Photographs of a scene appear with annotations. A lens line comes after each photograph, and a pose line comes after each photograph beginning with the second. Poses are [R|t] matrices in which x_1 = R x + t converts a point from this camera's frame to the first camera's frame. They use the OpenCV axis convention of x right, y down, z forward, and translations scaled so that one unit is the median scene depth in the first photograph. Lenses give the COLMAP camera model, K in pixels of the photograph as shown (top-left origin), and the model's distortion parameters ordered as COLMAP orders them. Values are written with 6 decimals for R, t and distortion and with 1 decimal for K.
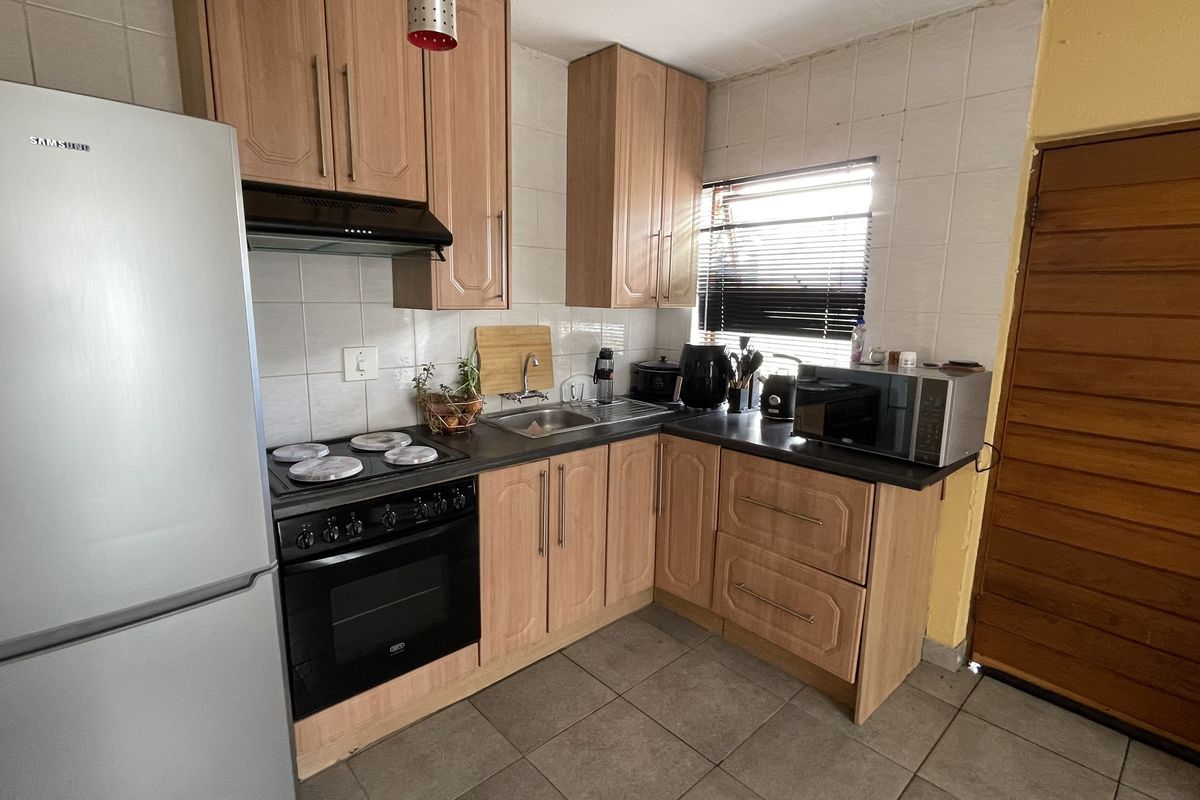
lens RADIAL K [[581.8, 0, 596.5], [0, 581.8, 398.5], [0, 0, 1]] dist [-0.012107, -0.000826]
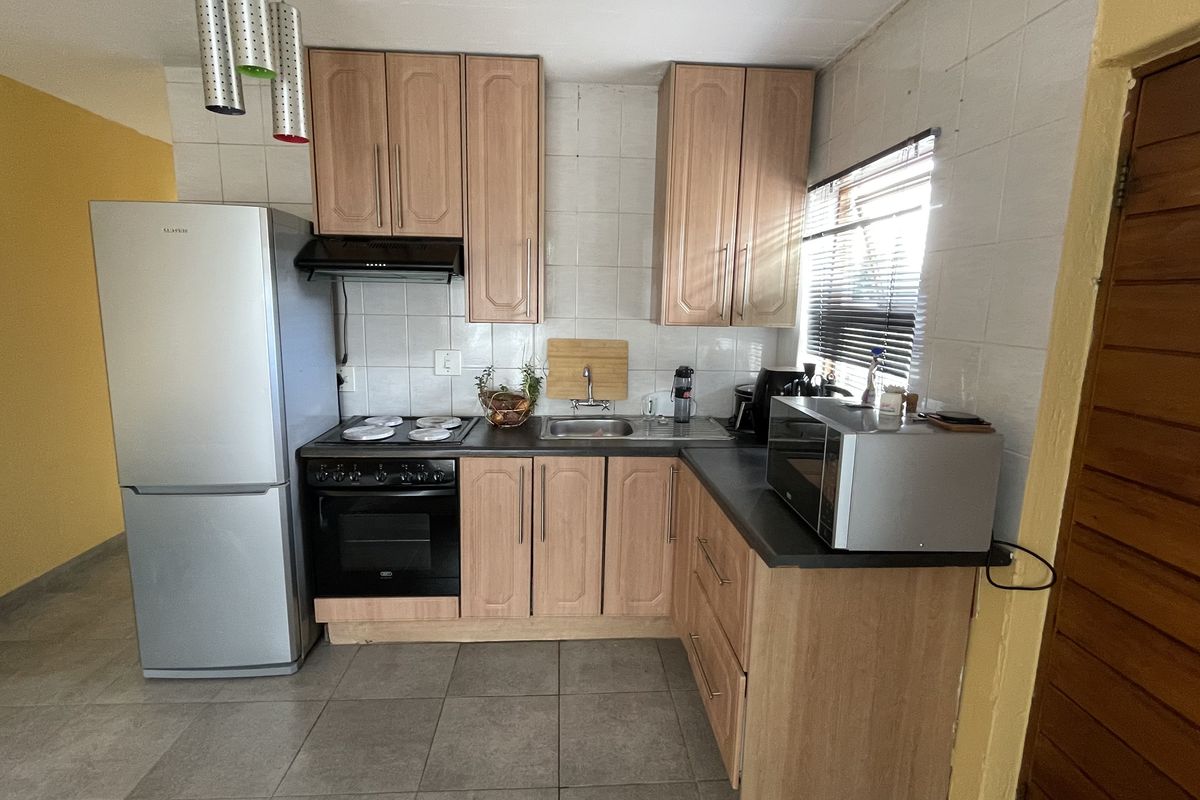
lens RADIAL K [[581.8, 0, 598.1], [0, 581.8, 398.0], [0, 0, 1]] dist [-0.012107, -0.000826]
pose [[0.777833, 0.101899, -0.620155, 0.639916], [-0.117588, 0.992939, 0.015668, -0.039313], [0.617373, 0.060736, 0.784323, 0.180445]]
